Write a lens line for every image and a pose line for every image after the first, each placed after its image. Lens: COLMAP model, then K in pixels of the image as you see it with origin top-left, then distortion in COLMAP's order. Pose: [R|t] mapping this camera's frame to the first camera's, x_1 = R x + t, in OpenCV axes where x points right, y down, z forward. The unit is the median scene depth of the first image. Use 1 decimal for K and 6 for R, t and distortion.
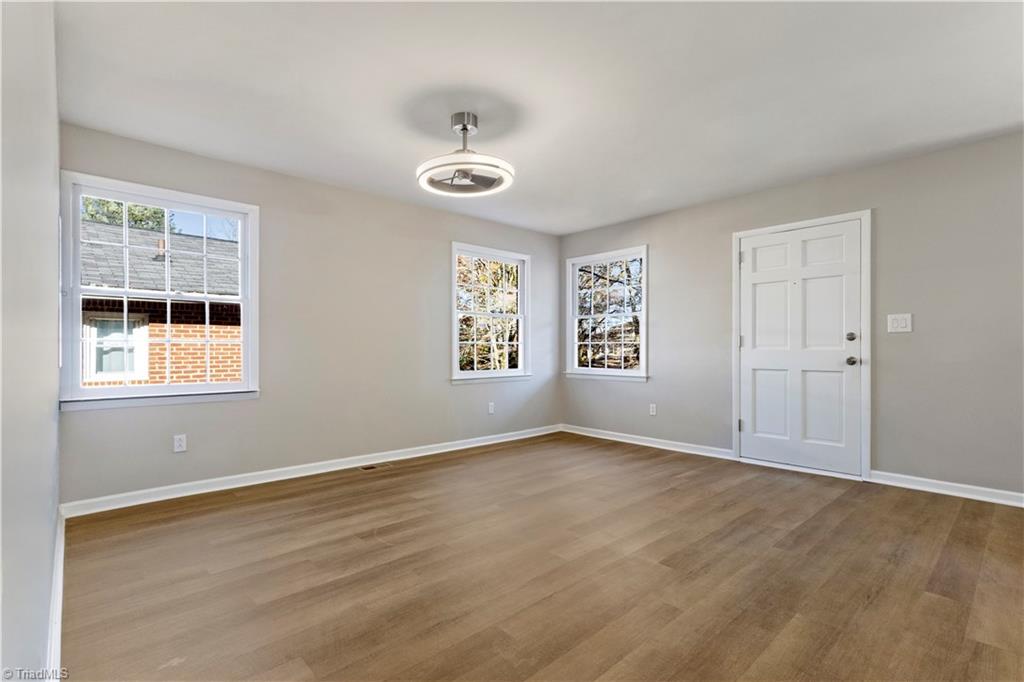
lens RADIAL K [[482.9, 0, 512.0], [0, 482.9, 341.0], [0, 0, 1]] dist [-0.001374, -0.000259]
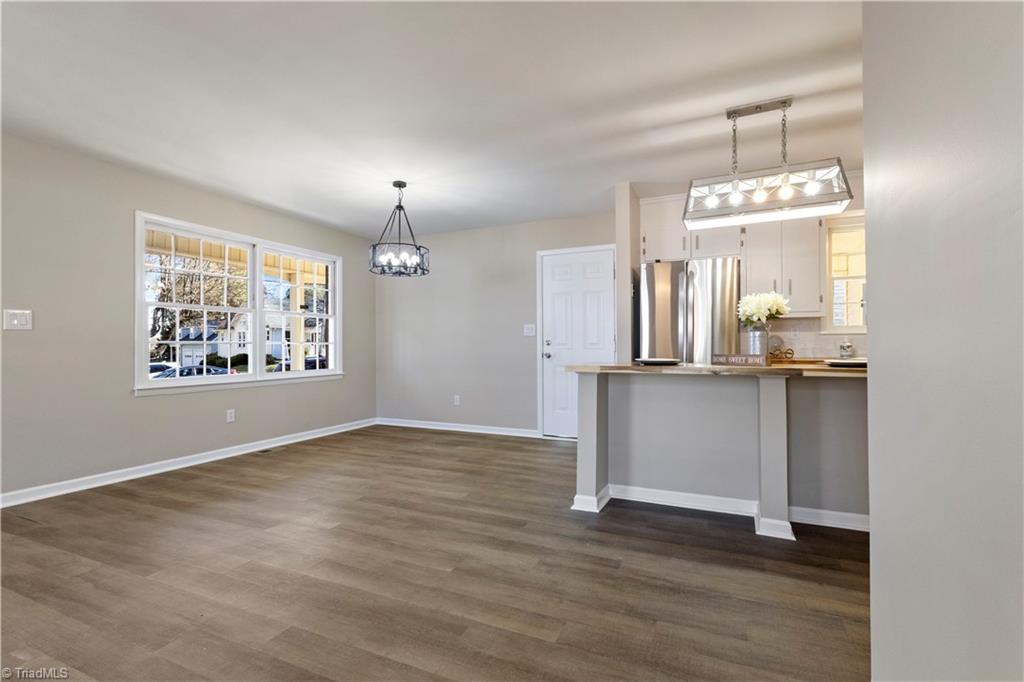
lens RADIAL K [[482.9, 0, 512.0], [0, 482.9, 341.0], [0, 0, 1]] dist [-0.001374, -0.000259]
pose [[-0.362347, -0.002459, 0.932040, -0.471153], [-0.016205, 0.999862, -0.003662, -0.011458], [-0.931902, -0.016431, -0.362337, 0.633248]]
